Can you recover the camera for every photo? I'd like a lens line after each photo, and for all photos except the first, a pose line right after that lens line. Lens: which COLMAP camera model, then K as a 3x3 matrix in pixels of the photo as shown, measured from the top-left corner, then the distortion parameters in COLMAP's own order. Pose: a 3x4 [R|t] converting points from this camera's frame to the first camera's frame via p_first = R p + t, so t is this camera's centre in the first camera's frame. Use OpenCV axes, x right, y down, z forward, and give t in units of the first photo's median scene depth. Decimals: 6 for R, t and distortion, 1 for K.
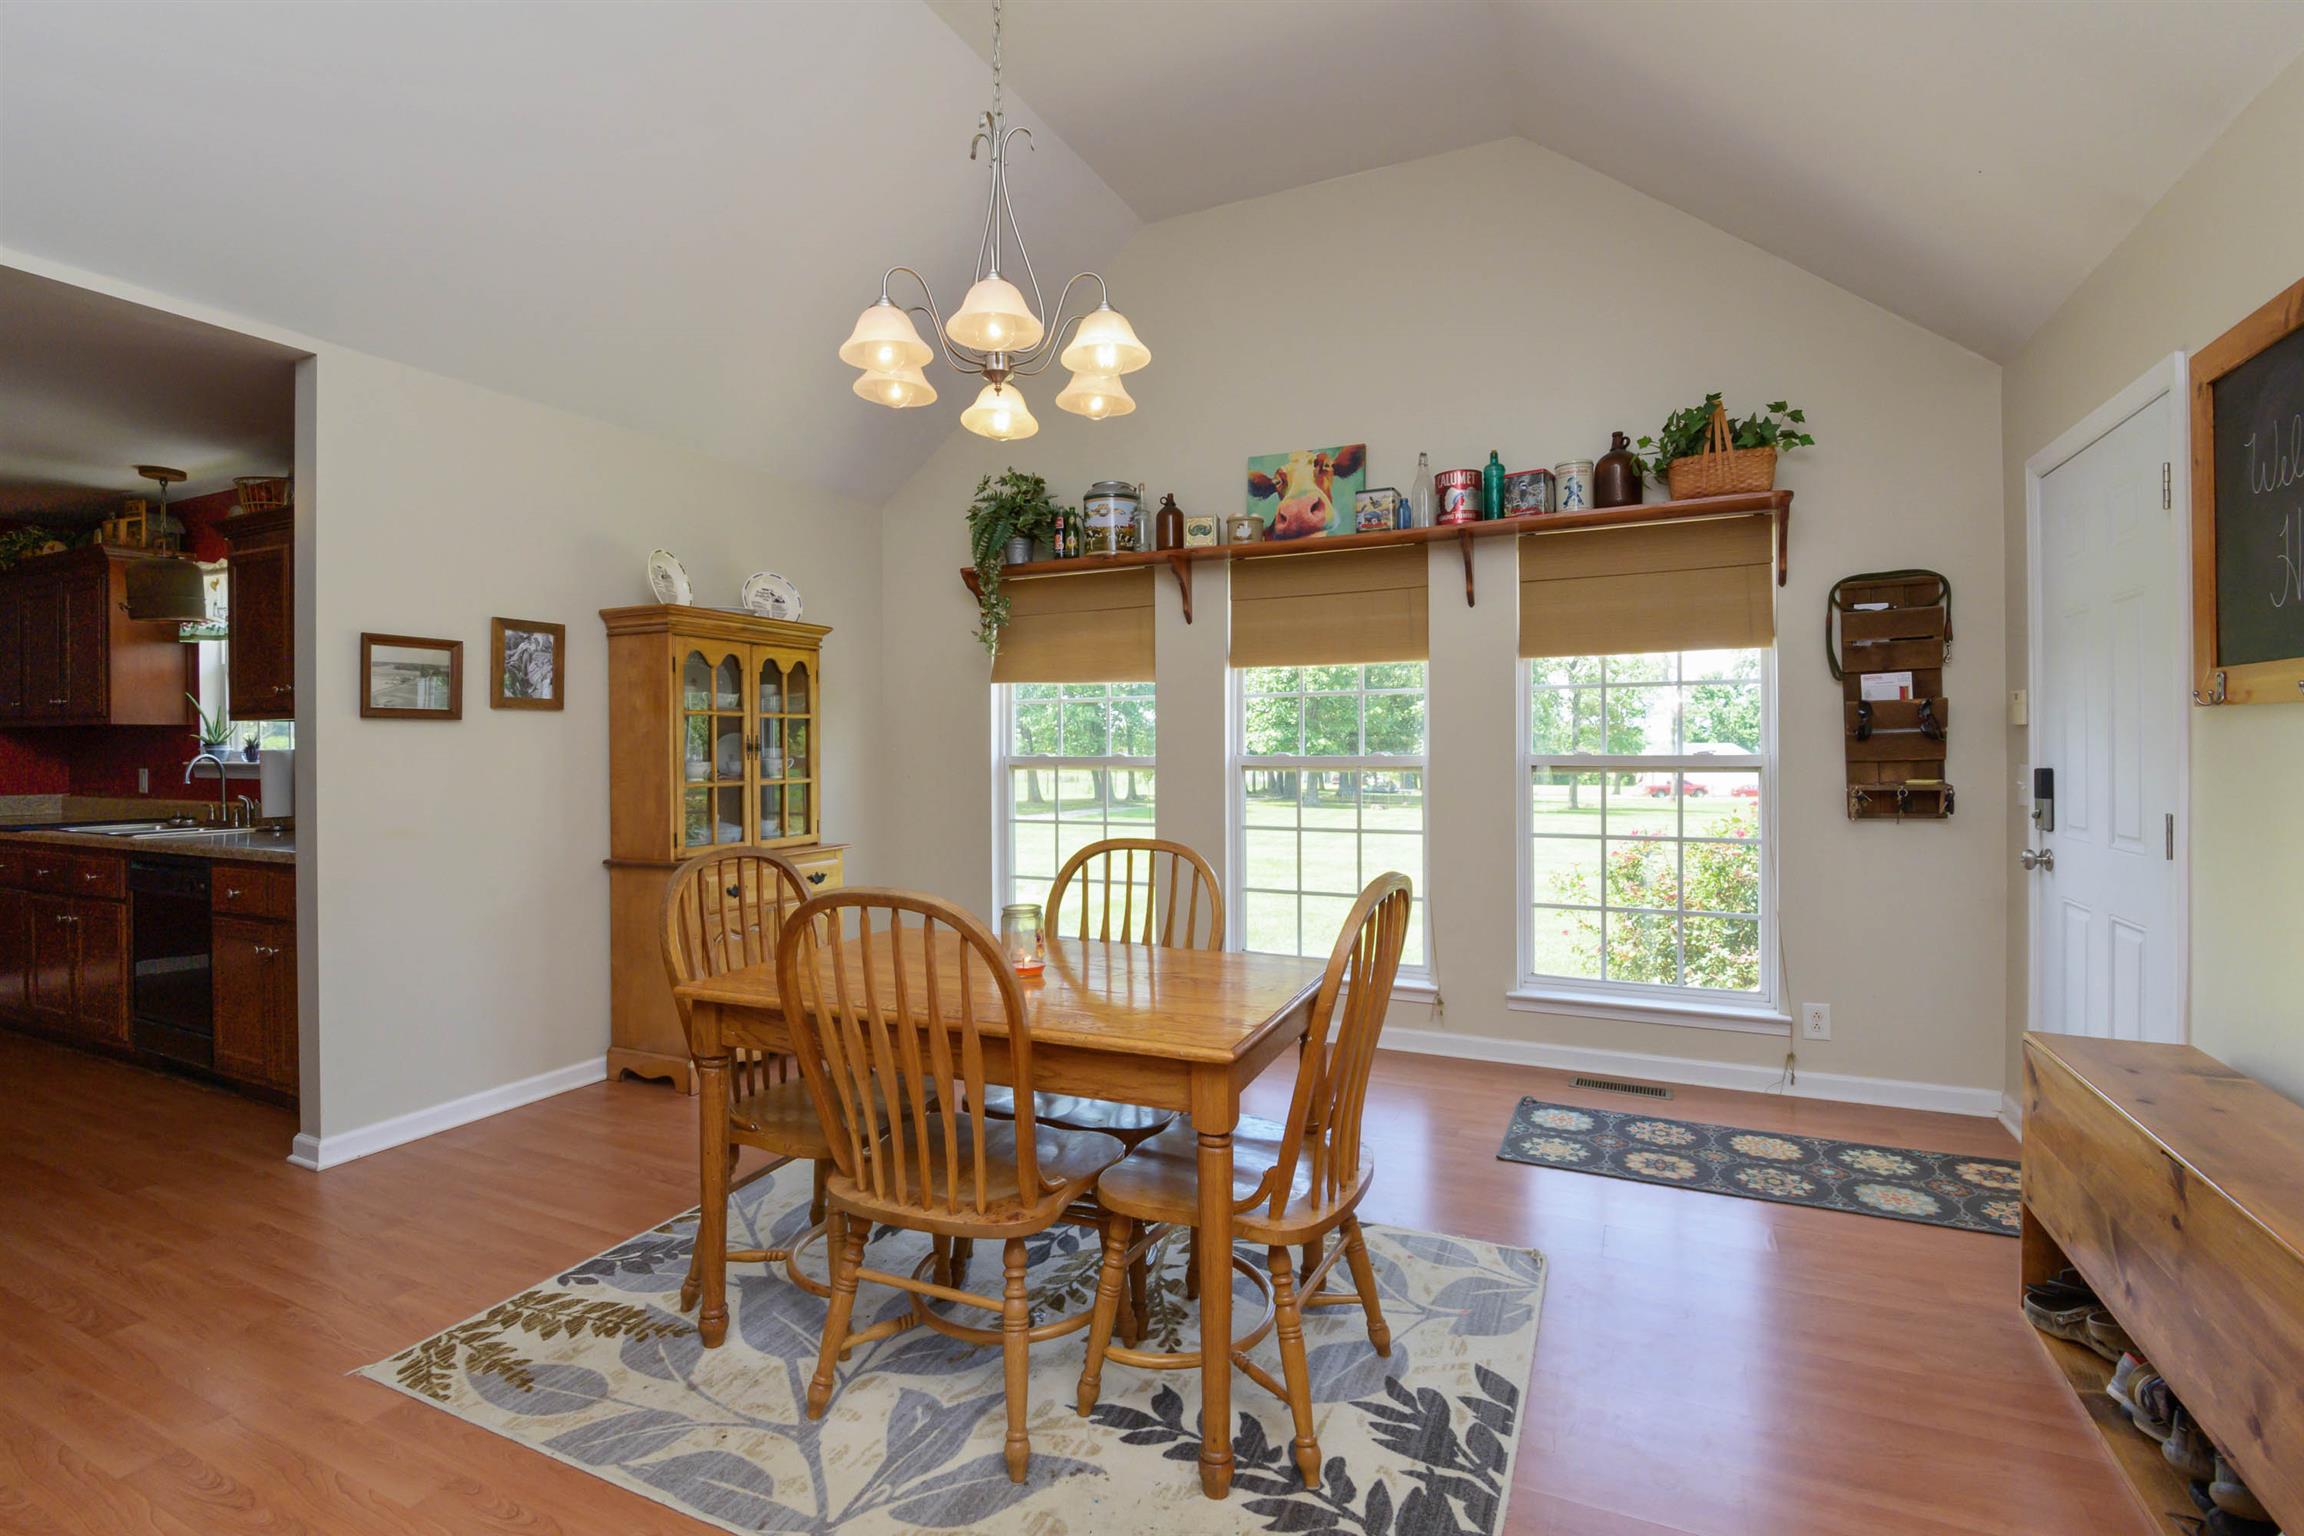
lens RADIAL K [[1064.5, 0, 1150.6], [0, 1064.5, 760.0], [0, 0, 1]] dist [-0.006886, 0.001895]
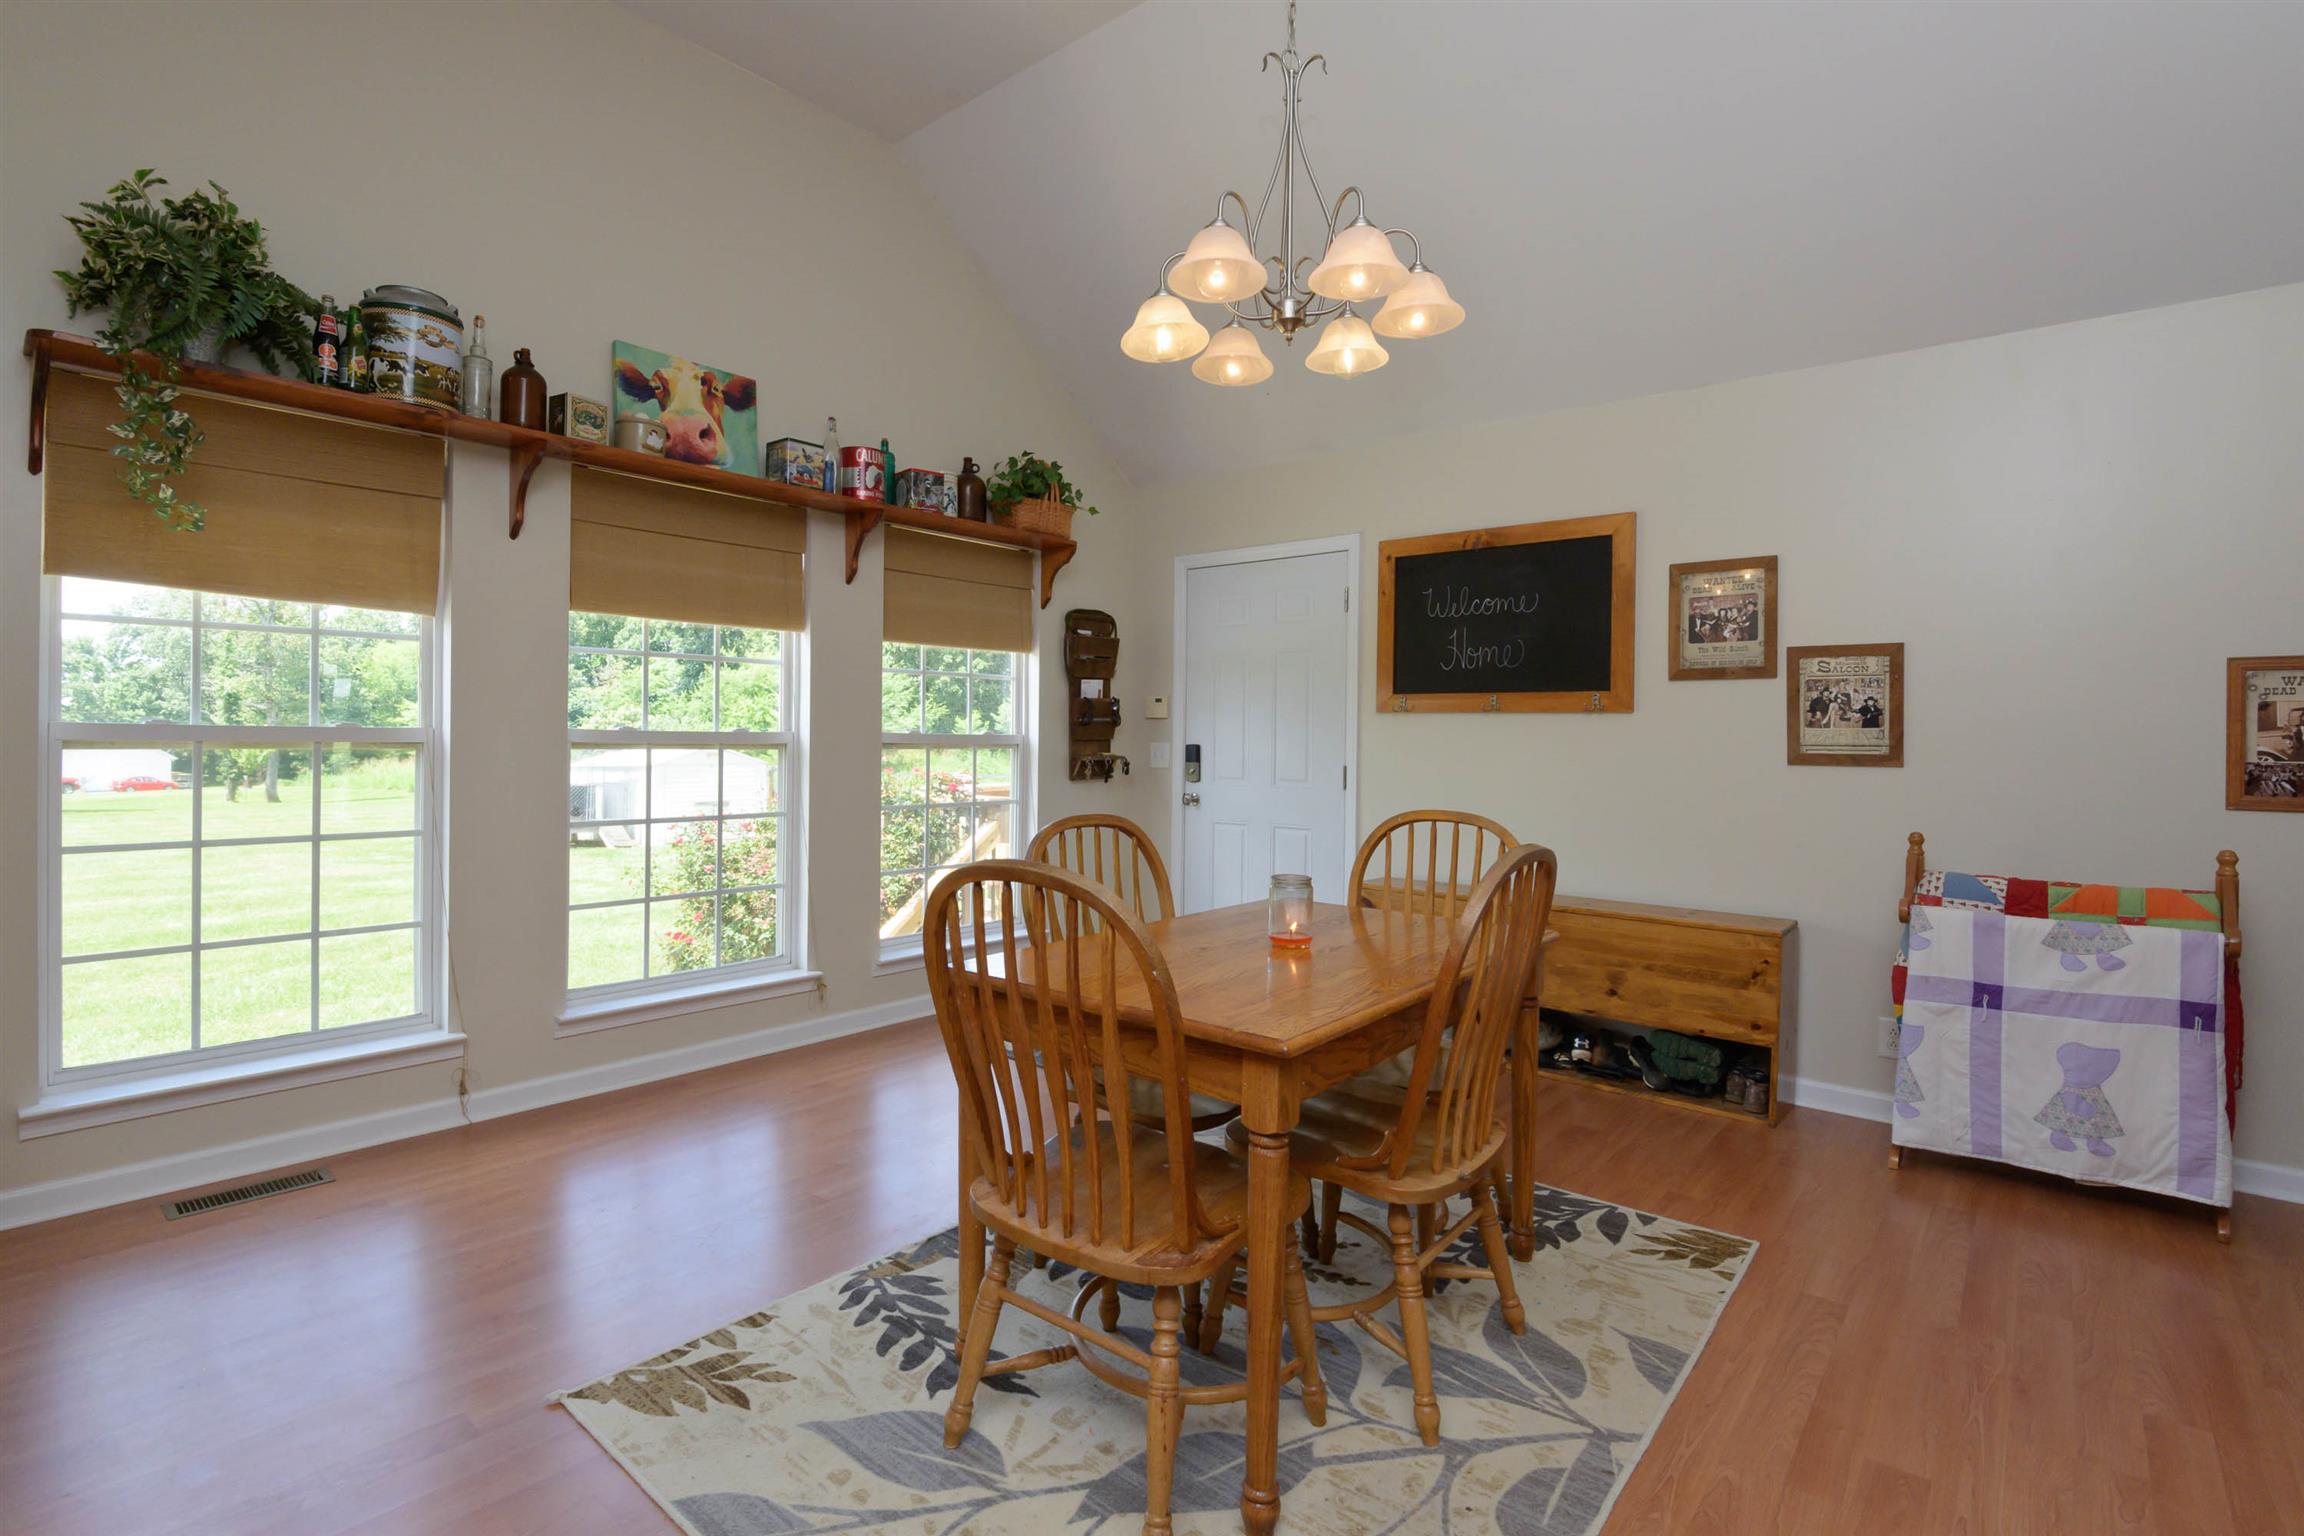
lens RADIAL K [[1064.5, 0, 1149.7], [0, 1064.5, 744.9], [0, 0, 1]] dist [-0.006886, 0.001895]
pose [[0.257049, 0.001990, 0.966396, -0.678781], [0.001637, 0.999996, -0.002495, 0.012025], [-0.966397, 0.002223, 0.257045, 0.538402]]
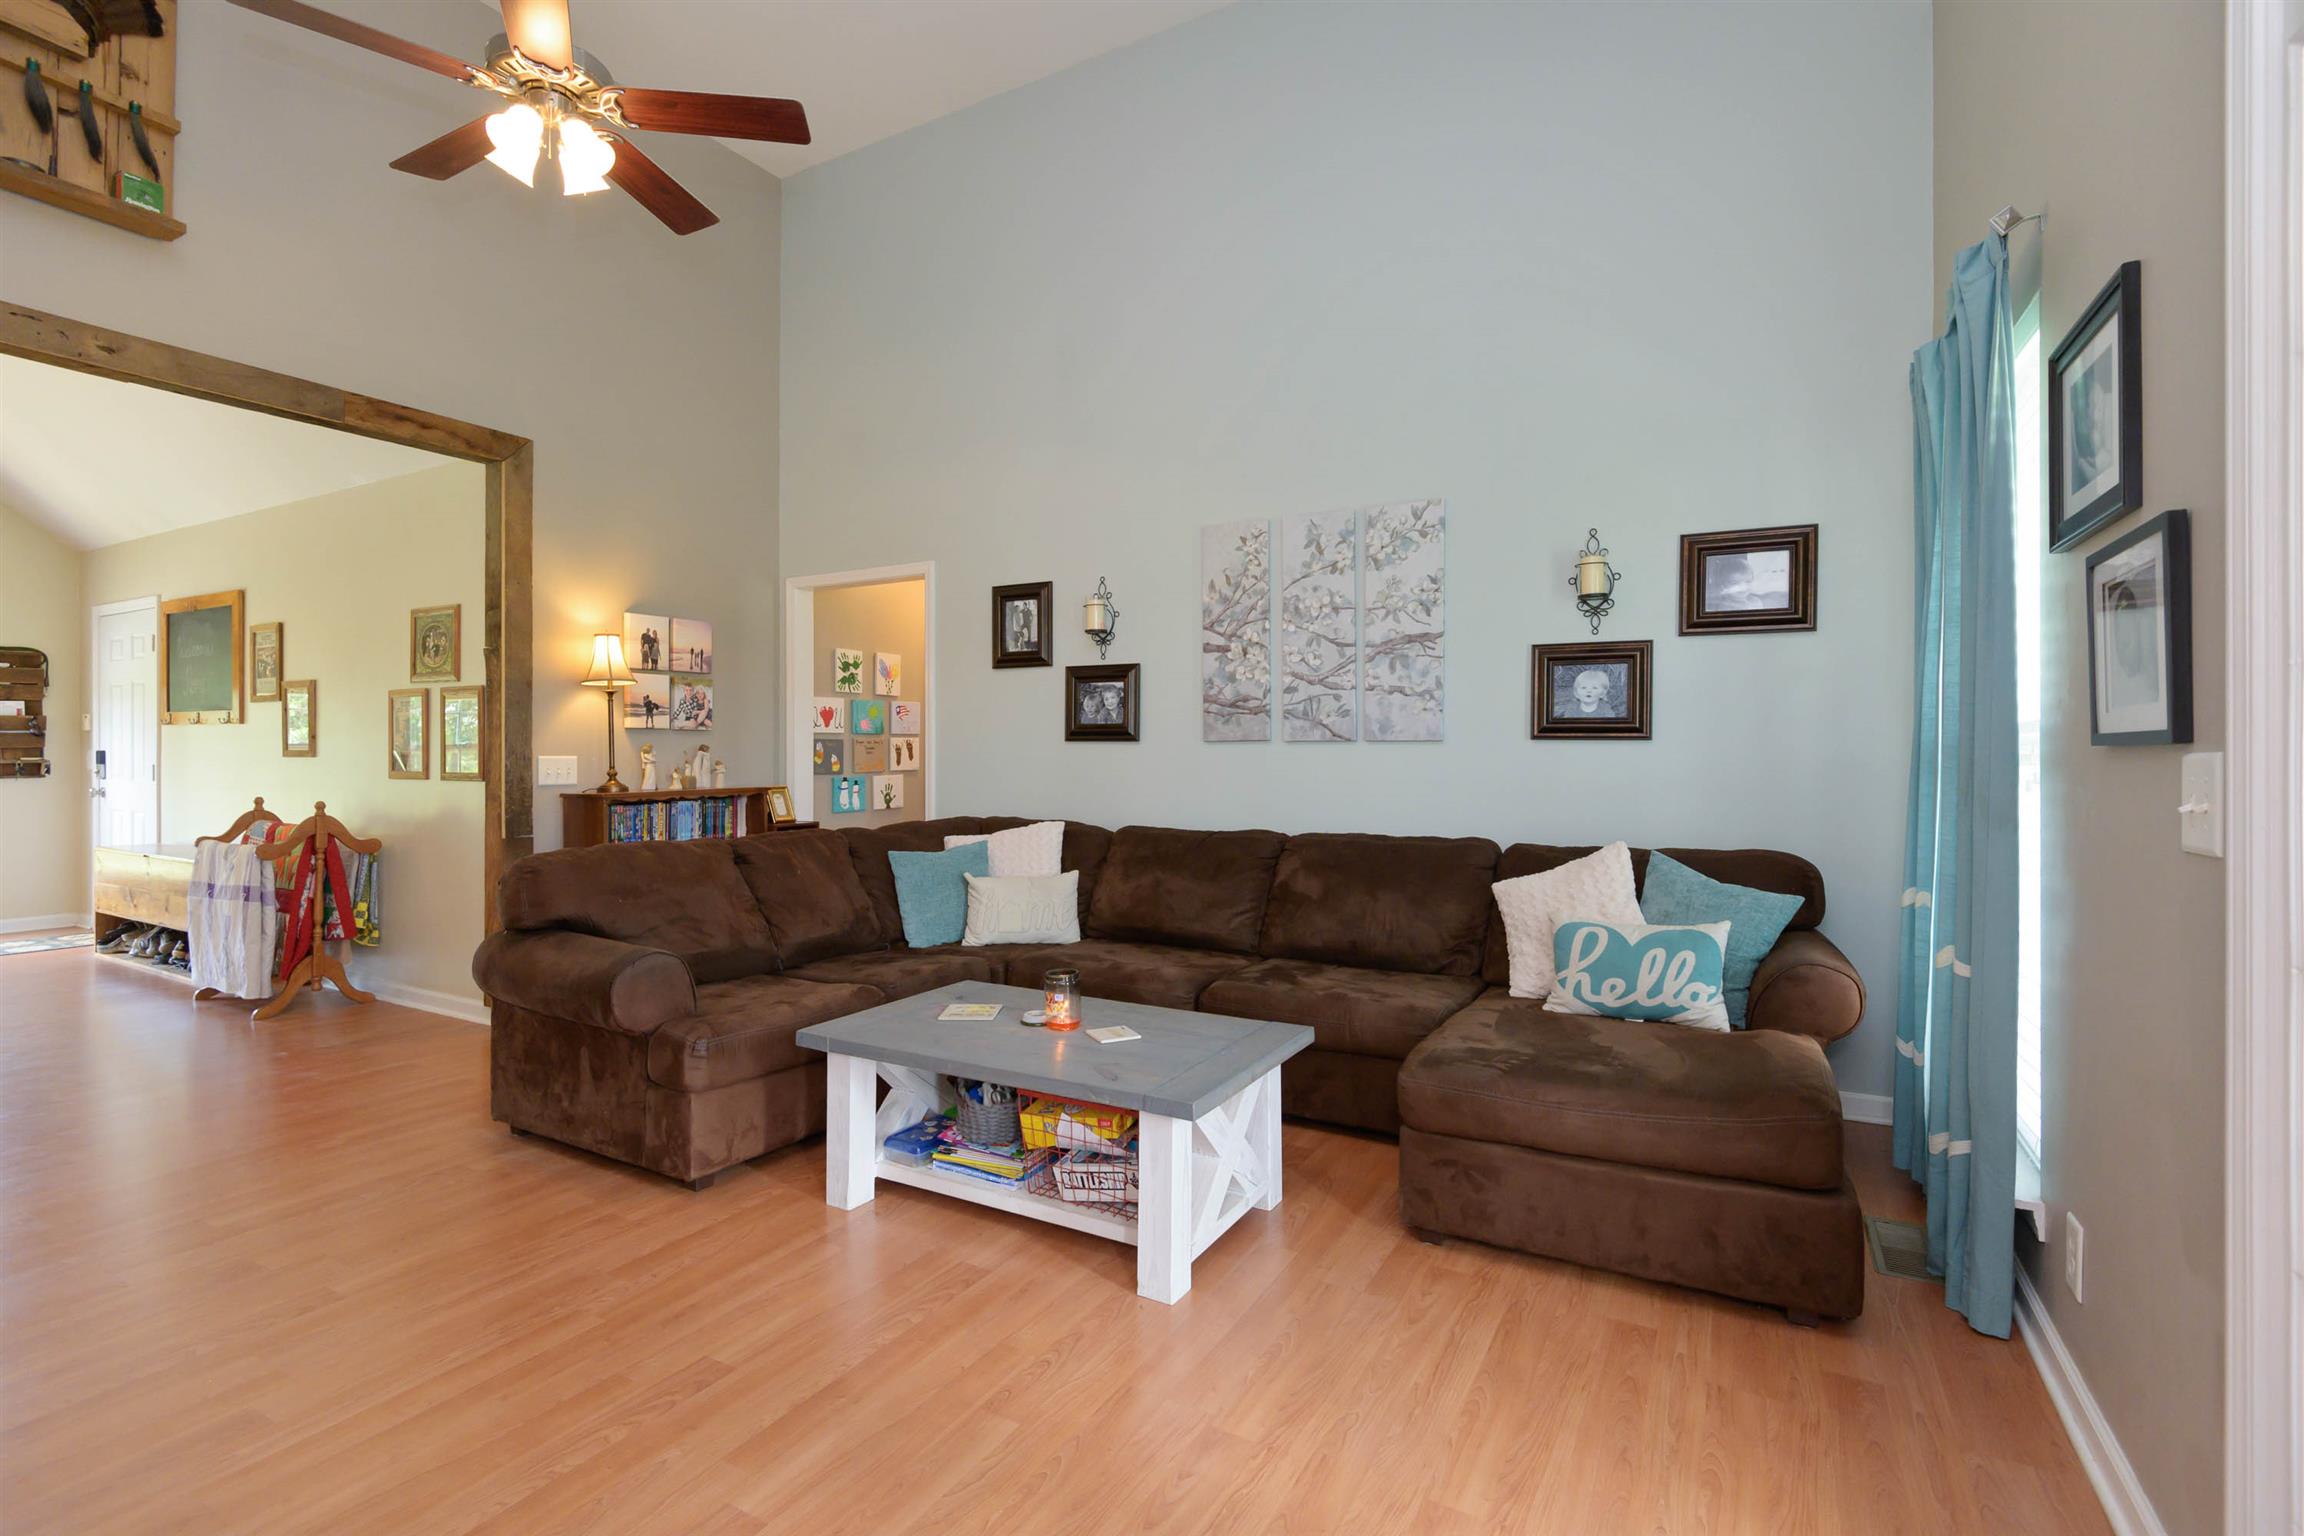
lens RADIAL K [[1064.5, 0, 1152.2], [0, 1064.5, 759.8], [0, 0, 1]] dist [-0.006886, 0.001895]
pose [[0.074576, -0.001230, 0.997215, -0.999354], [0.010529, 0.999944, 0.000446, 0.041870], [-0.997160, 0.010467, 0.074585, -1.128707]]
